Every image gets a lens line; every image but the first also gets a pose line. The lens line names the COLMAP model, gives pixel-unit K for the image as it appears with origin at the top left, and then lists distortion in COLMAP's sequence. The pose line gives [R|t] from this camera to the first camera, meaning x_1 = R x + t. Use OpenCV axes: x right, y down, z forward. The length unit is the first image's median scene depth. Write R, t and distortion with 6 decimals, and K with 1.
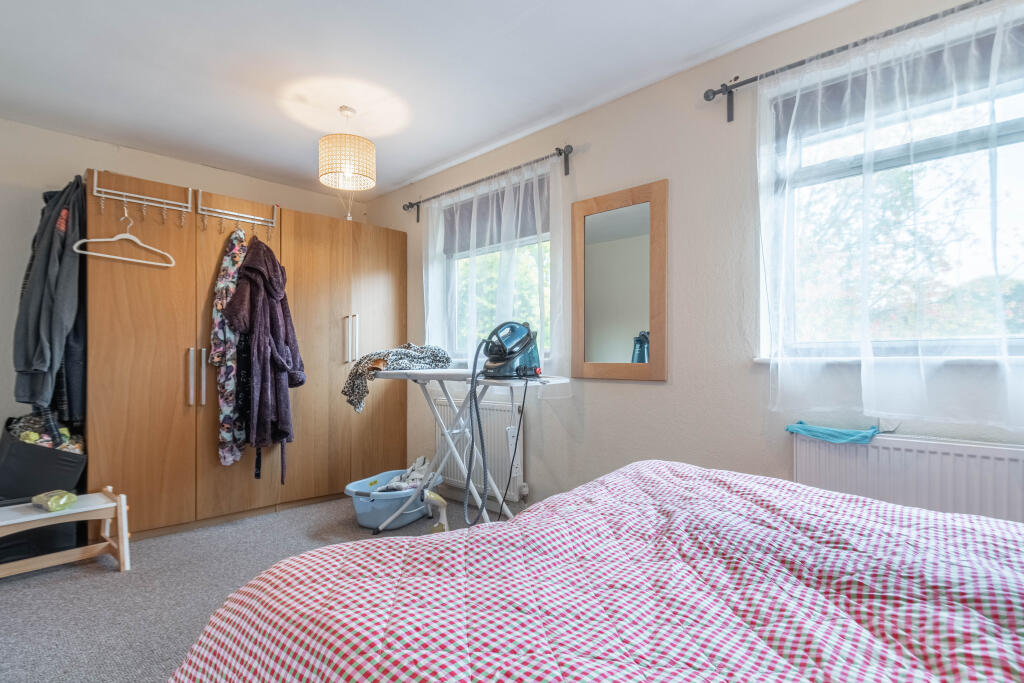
lens RADIAL K [[497.3, 0, 496.6], [0, 497.3, 358.7], [0, 0, 1]] dist [-0.000198, -0.000138]
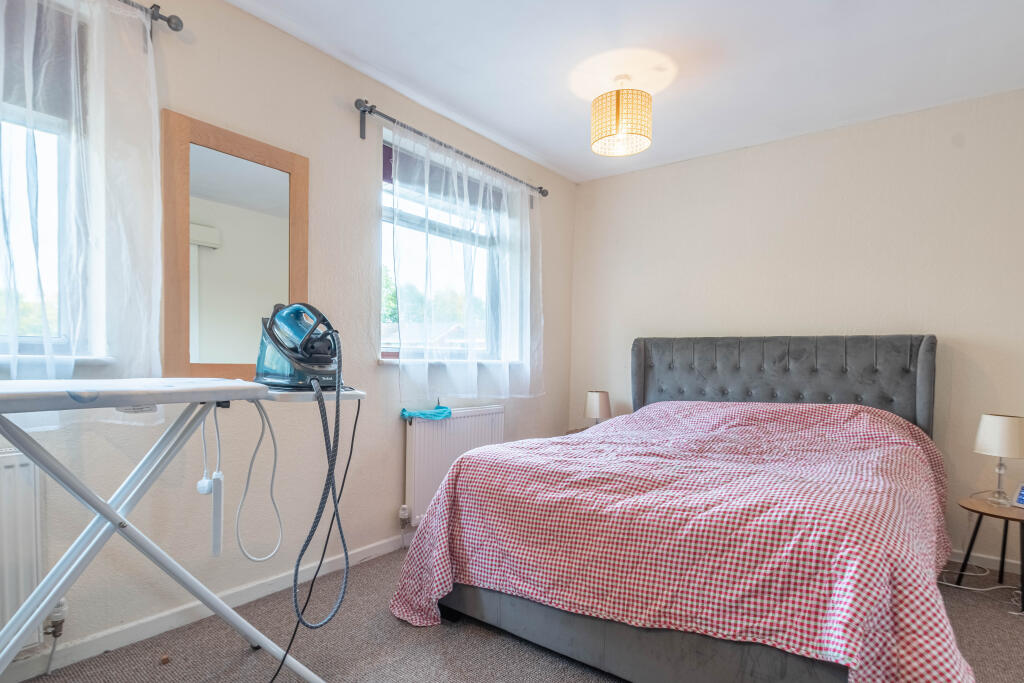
lens RADIAL K [[497.3, 0, 496.6], [0, 497.3, 358.7], [0, 0, 1]] dist [-0.000198, -0.000138]
pose [[-0.087730, -0.000030, 0.996144, -0.567616], [-0.004169, 0.999991, -0.000337, -0.007016], [-0.996136, -0.004183, -0.087730, 0.744688]]
